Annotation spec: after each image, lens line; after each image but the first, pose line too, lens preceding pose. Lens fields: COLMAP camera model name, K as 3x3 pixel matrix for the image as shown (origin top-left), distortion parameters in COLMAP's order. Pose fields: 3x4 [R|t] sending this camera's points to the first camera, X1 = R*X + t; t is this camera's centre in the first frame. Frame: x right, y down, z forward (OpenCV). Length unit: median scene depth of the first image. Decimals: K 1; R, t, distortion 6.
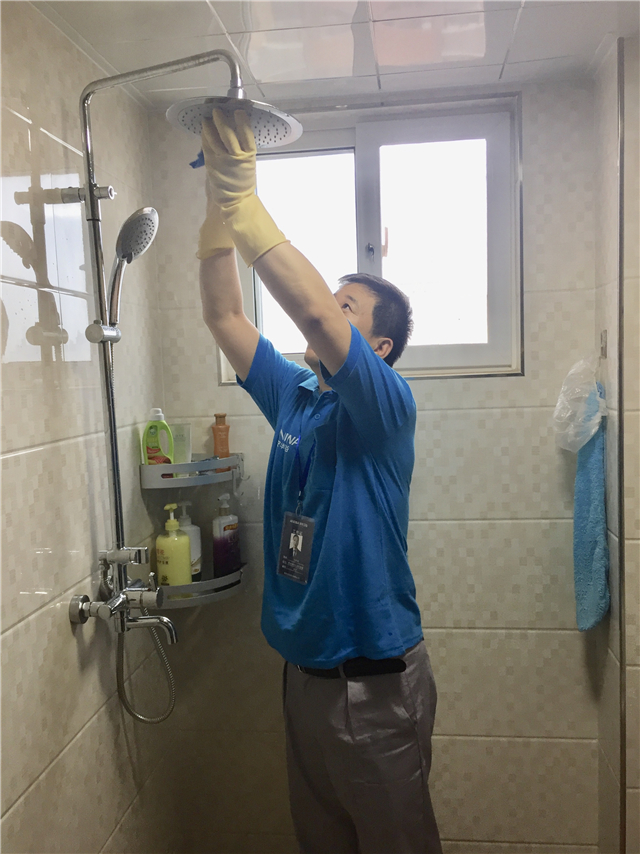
lens RADIAL K [[733.3, 0, 322.6], [0, 733.3, 423.9], [0, 0, 1]] dist [0.009033, -0.003168]
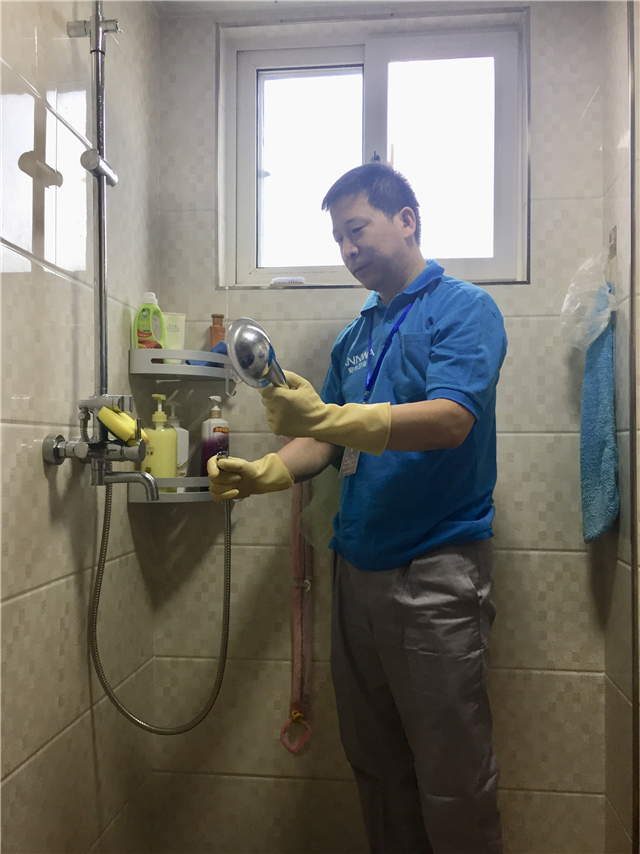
lens RADIAL K [[717.7, 0, 320.0], [0, 717.7, 427.0], [0, 0, 1]] dist [0.000881, -0.004836]
pose [[0.999203, 0.039223, 0.007421, -0.003747], [-0.038362, 0.994899, -0.093298, 0.234591], [-0.011043, 0.092939, 0.995611, 0.075271]]
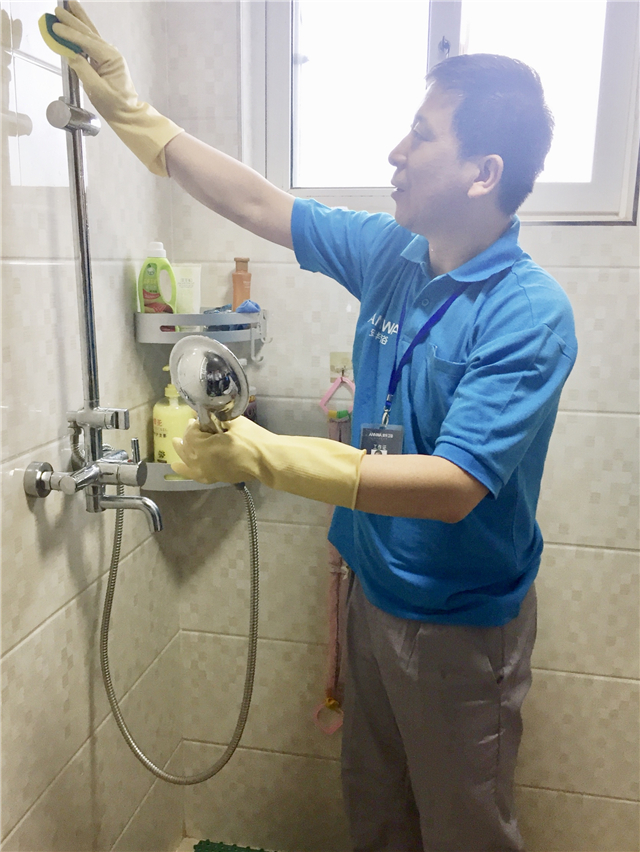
lens RADIAL K [[772.5, 0, 322.7], [0, 772.5, 426.5], [0, 0, 1]] dist [0.008108, -0.002107]
pose [[0.995595, 0.065400, -0.067177, 0.020535], [-0.055662, 0.988895, 0.137799, 0.050688], [0.075443, -0.133452, 0.988180, 0.164537]]
